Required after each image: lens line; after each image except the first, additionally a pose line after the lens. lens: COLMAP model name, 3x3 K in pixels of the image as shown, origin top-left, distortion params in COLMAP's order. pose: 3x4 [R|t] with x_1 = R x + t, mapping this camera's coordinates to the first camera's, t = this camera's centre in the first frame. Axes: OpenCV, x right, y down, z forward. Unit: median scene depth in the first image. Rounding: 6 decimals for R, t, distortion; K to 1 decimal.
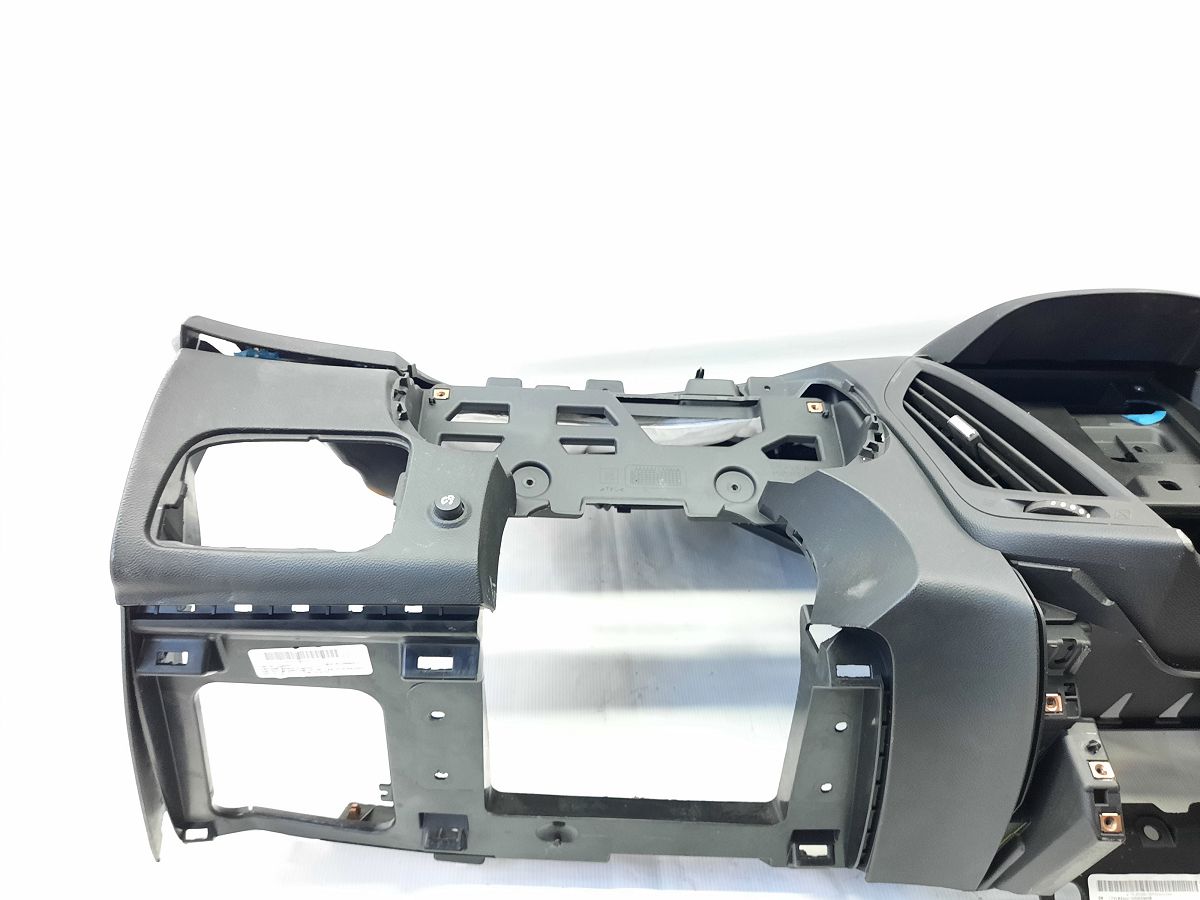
lens RADIAL K [[881.2, 0, 599.9], [0, 881.2, 448.5], [0, 0, 1]] dist [0.043753, -0.050690]
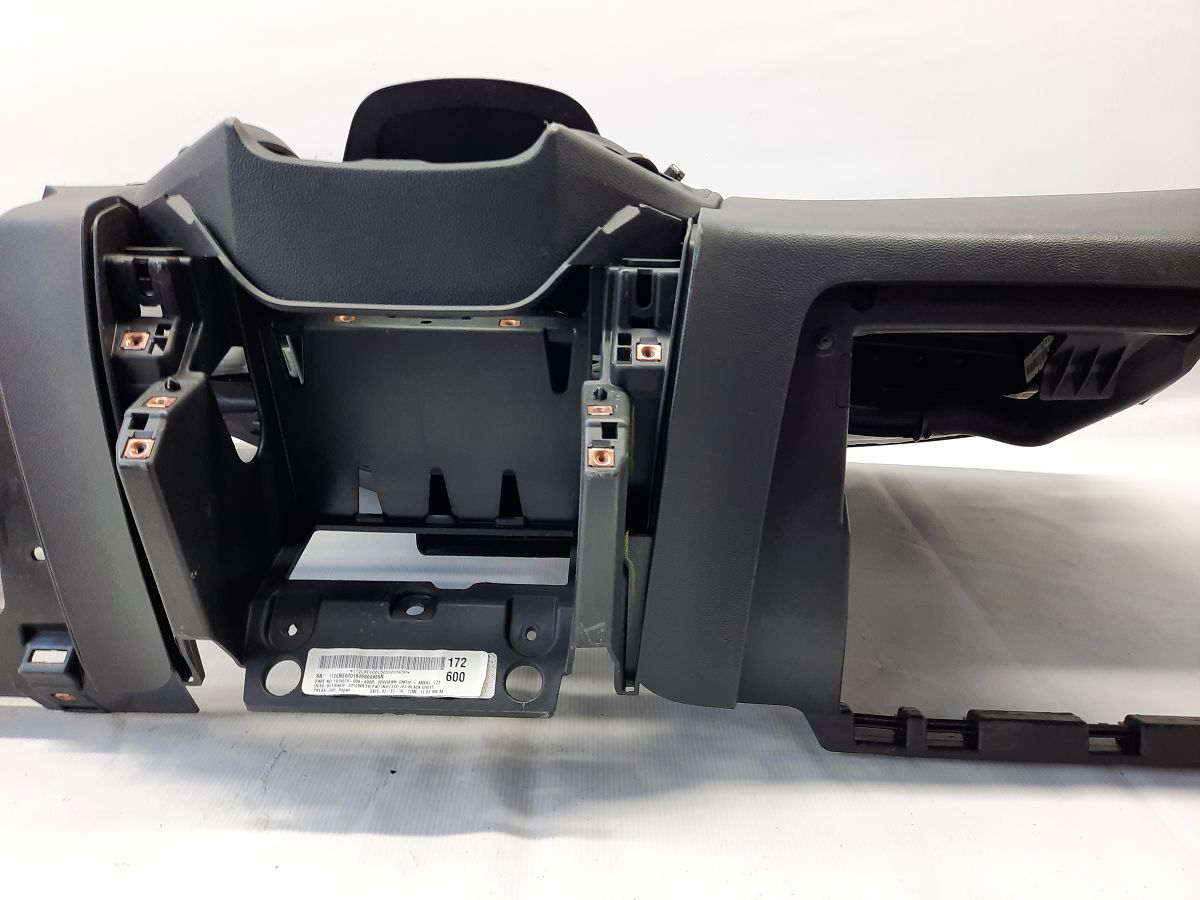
lens RADIAL K [[881.2, 0, 601.5], [0, 881.2, 457.8], [0, 0, 1]] dist [0.043753, -0.050690]
pose [[0.998952, 0.002899, -0.045688, 0.814109], [-0.015523, 0.960318, -0.278474, 0.511840], [0.043068, 0.278892, 0.959356, 0.185379]]
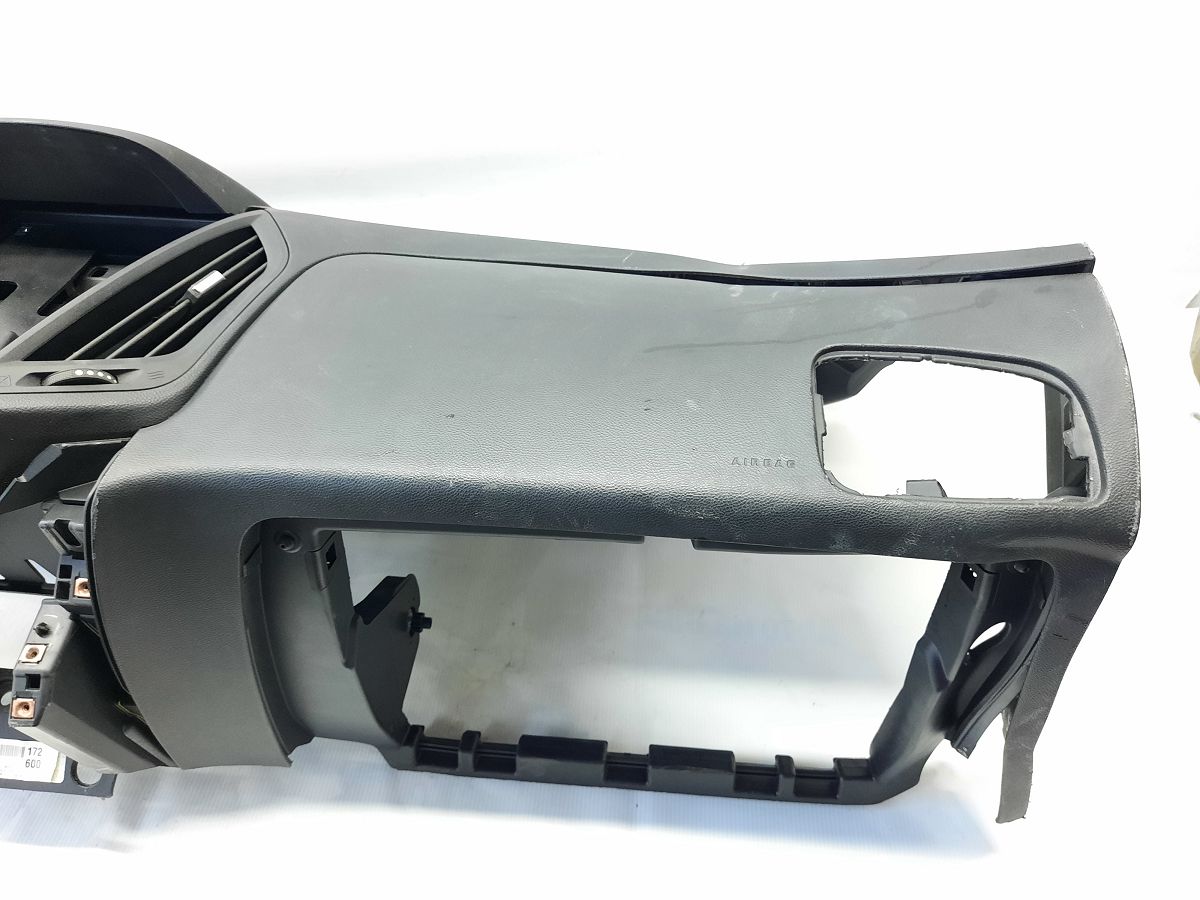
lens RADIAL K [[881.2, 0, 599.8], [0, 881.2, 449.3], [0, 0, 1]] dist [0.043753, -0.050690]
pose [[0.991791, 0.062862, -0.111354, 1.333050], [-0.045547, 0.987373, 0.151726, -0.015240], [0.119486, -0.145409, 0.982130, 0.155220]]
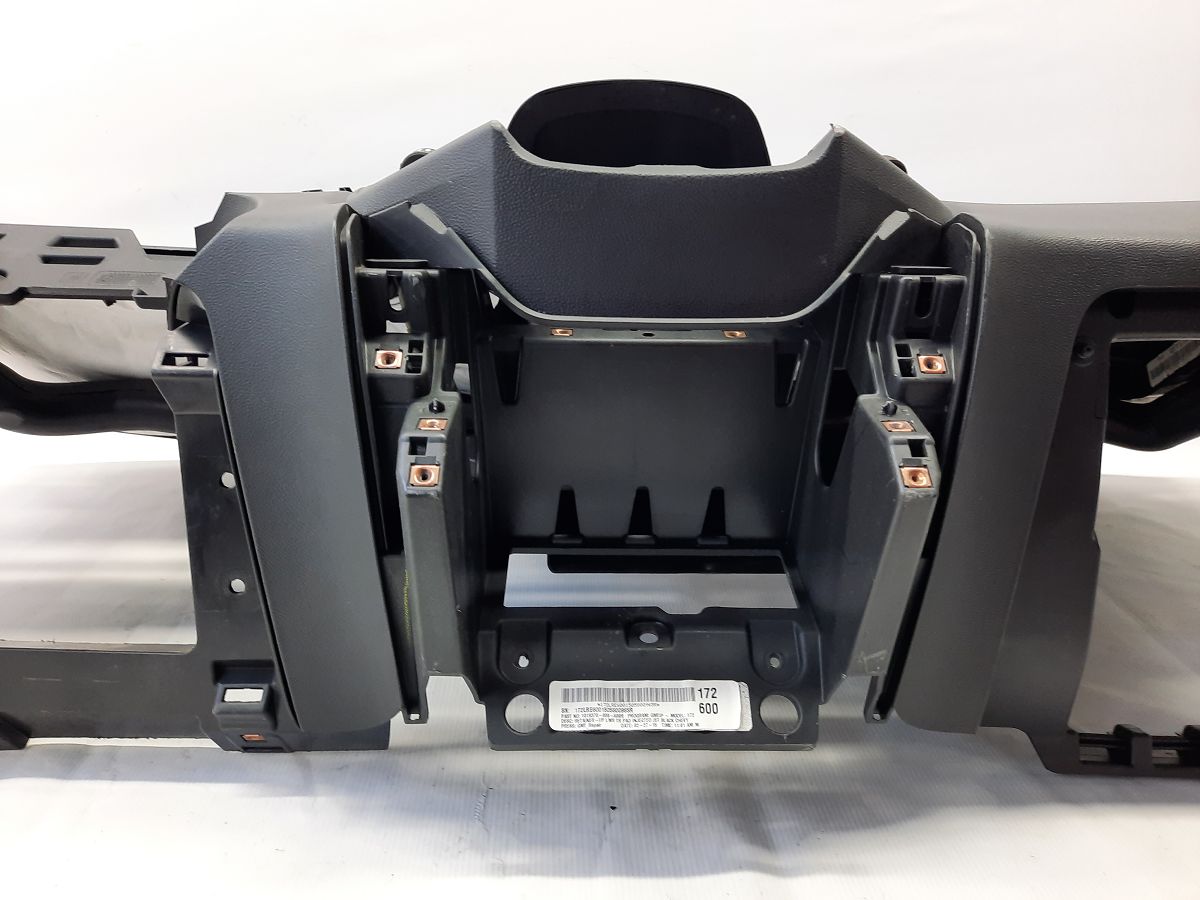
lens RADIAL K [[881.2, 0, 593.4], [0, 881.2, 458.4], [0, 0, 1]] dist [0.043753, -0.050690]
pose [[0.999899, -0.012716, -0.006283, 0.568949], [0.010418, 0.959061, -0.283008, 0.490485], [0.009625, 0.282914, 0.959097, 0.212086]]
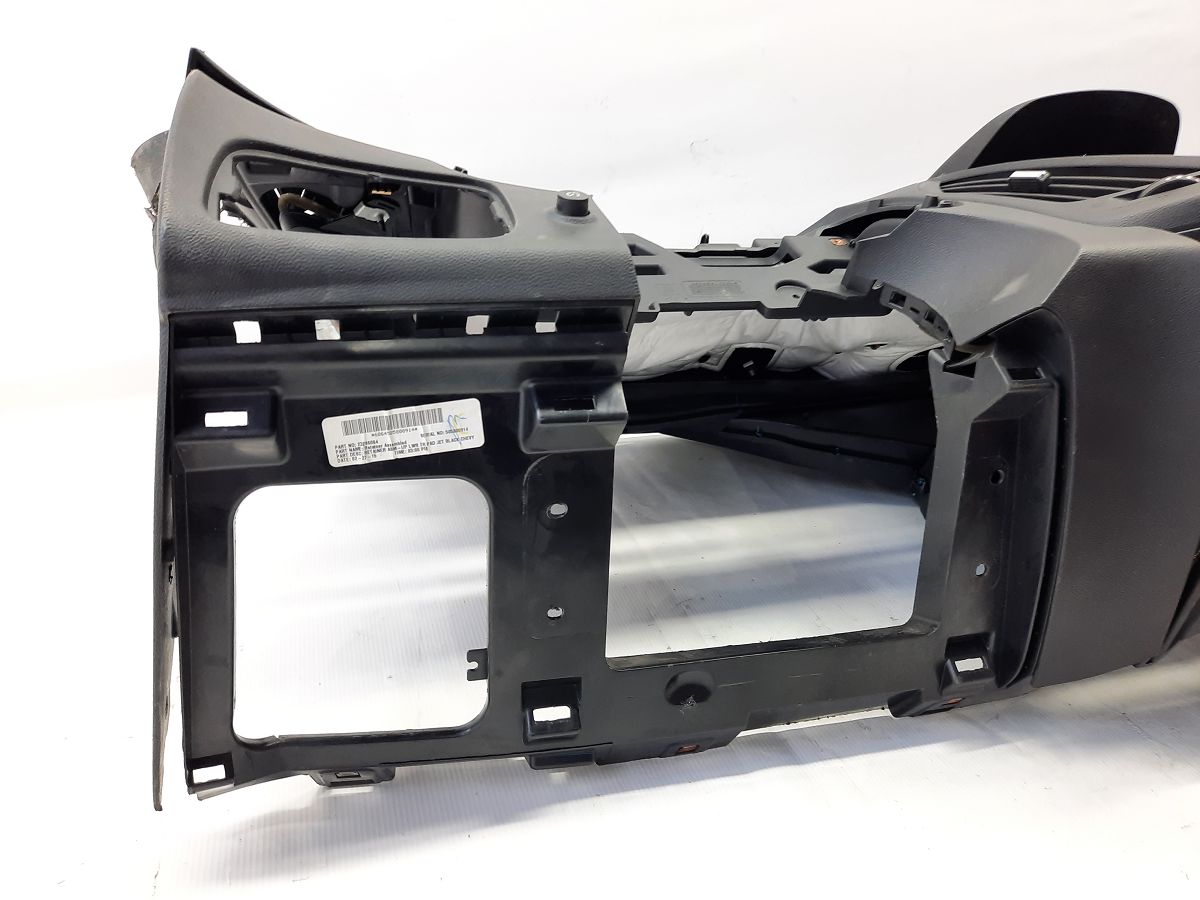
lens RADIAL K [[881.2, 0, 589.1], [0, 881.2, 468.2], [0, 0, 1]] dist [0.043753, -0.050690]
pose [[0.966006, -0.099600, 0.238563, -0.315199], [0.146163, 0.971575, -0.186223, 0.384016], [-0.213234, 0.214761, 0.953105, 0.216501]]
